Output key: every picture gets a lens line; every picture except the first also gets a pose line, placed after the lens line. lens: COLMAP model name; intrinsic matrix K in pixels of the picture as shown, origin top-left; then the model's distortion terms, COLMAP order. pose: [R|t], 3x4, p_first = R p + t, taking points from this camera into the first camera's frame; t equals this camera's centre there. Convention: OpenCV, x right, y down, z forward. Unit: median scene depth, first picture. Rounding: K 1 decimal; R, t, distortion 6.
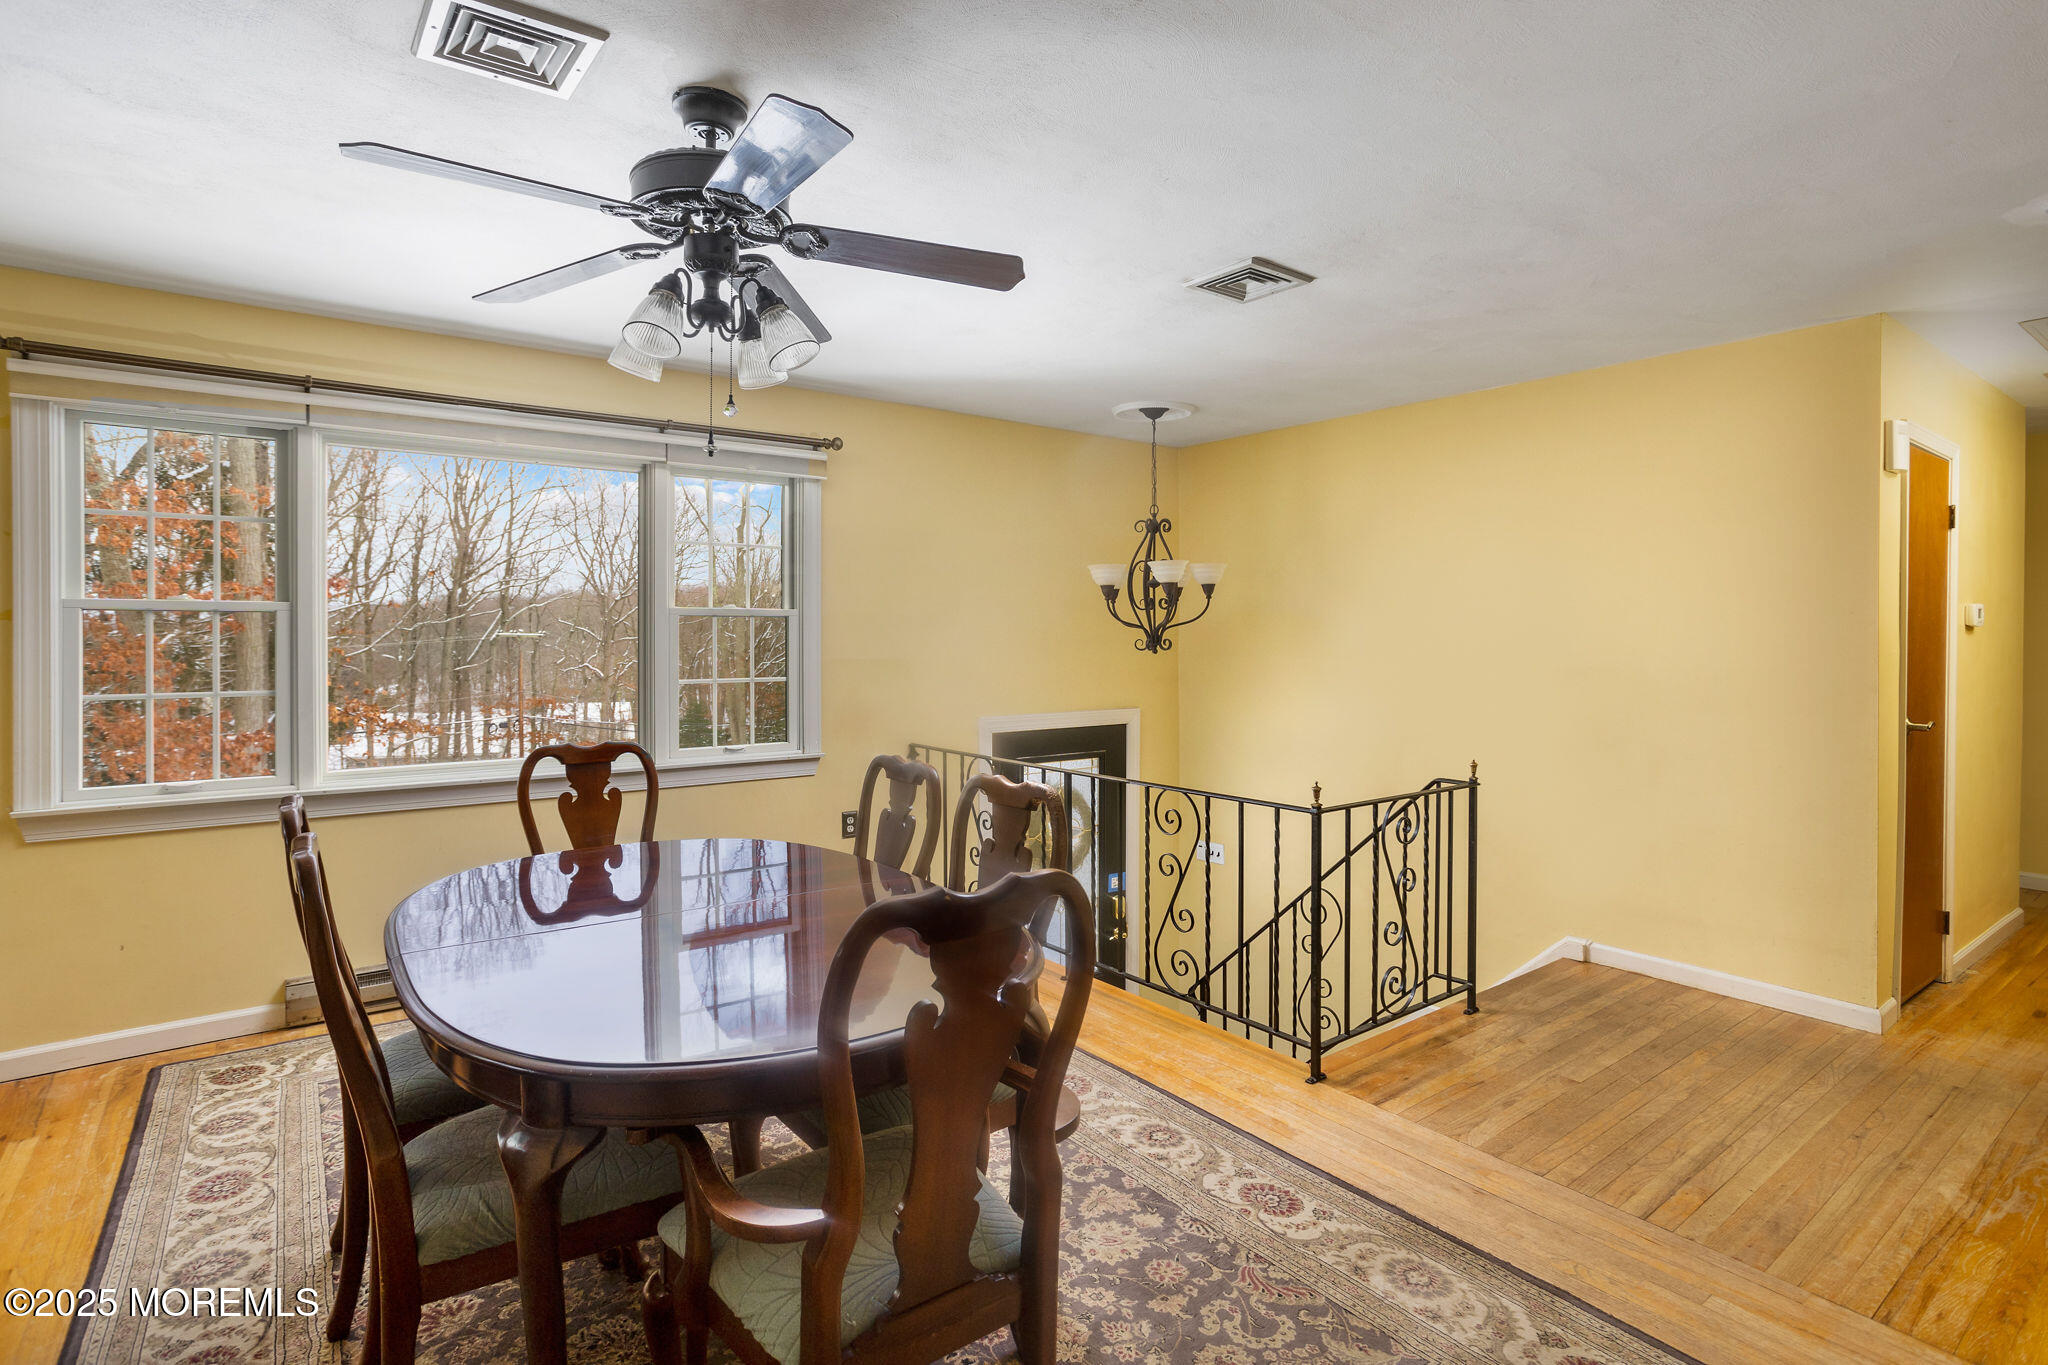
lens RADIAL K [[1009.7, 0, 997.5], [0, 1009.7, 632.9], [0, 0, 1]] dist [-0.056468, 0.025352]
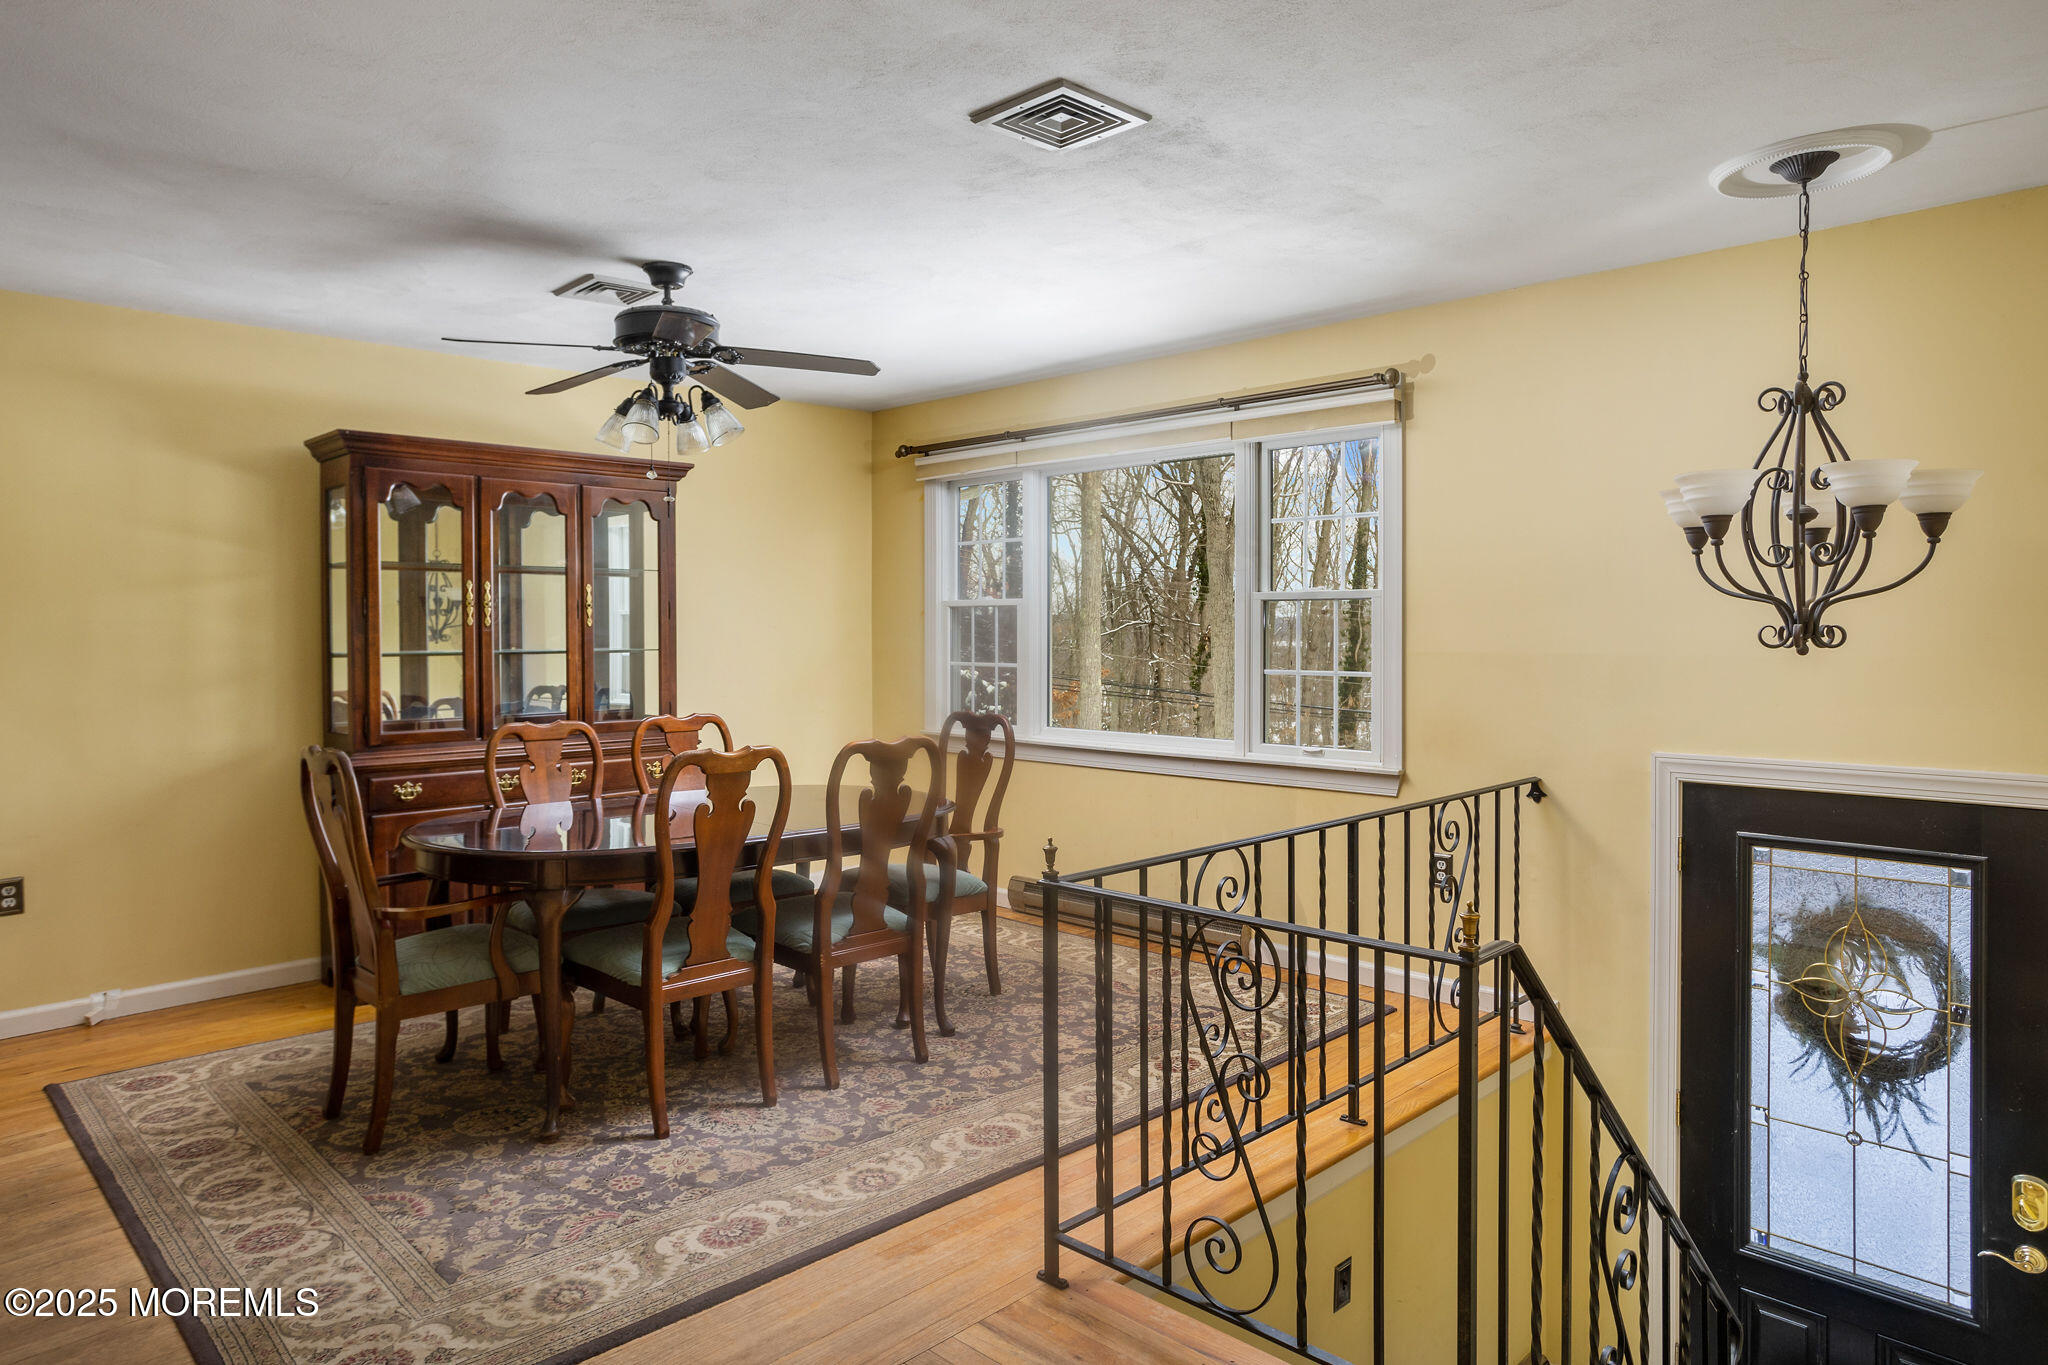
lens RADIAL K [[1285.5, 0, 1018.7], [0, 1285.5, 631.9], [0, 0, 1]] dist [0.004707, 0.002168]
pose [[0.145492, 0.001123, -0.989359, 1.155556], [0.003800, 0.999991, 0.001694, 0.010778], [0.989352, -0.004006, 0.145486, 0.842518]]
